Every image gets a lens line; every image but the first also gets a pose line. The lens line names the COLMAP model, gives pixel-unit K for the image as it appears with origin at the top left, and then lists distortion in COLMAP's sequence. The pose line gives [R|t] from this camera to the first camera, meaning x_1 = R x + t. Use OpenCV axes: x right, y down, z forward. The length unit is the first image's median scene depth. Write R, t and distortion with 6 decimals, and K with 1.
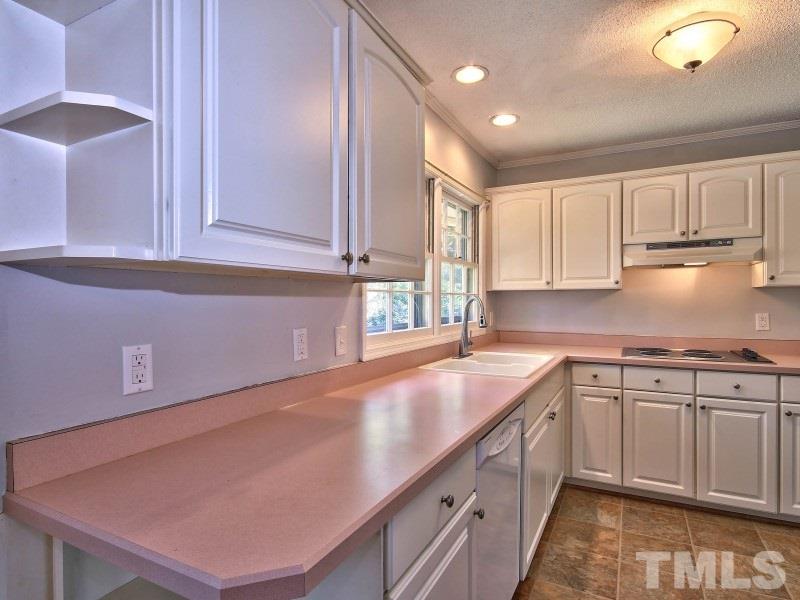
lens RADIAL K [[428.0, 0, 400.0], [0, 428.0, 300.0], [0, 0, 1]] dist [-0.001543, 0.000726]
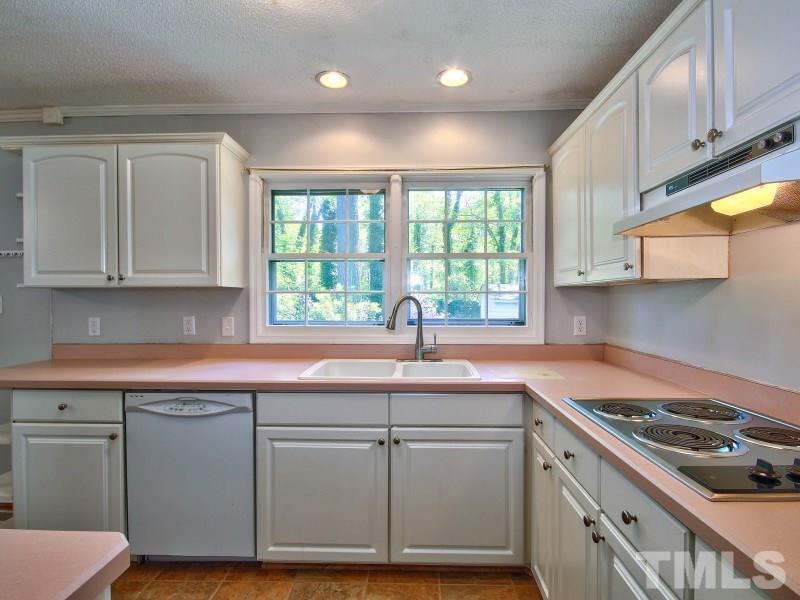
lens RADIAL K [[428.0, 0, 400.0], [0, 428.0, 300.0], [0, 0, 1]] dist [-0.001543, 0.000726]
pose [[0.450764, 0.004003, -0.892634, 1.322789], [0.002863, 0.999978, 0.005931, -0.005020], [0.892638, -0.005229, 0.450743, 0.784862]]
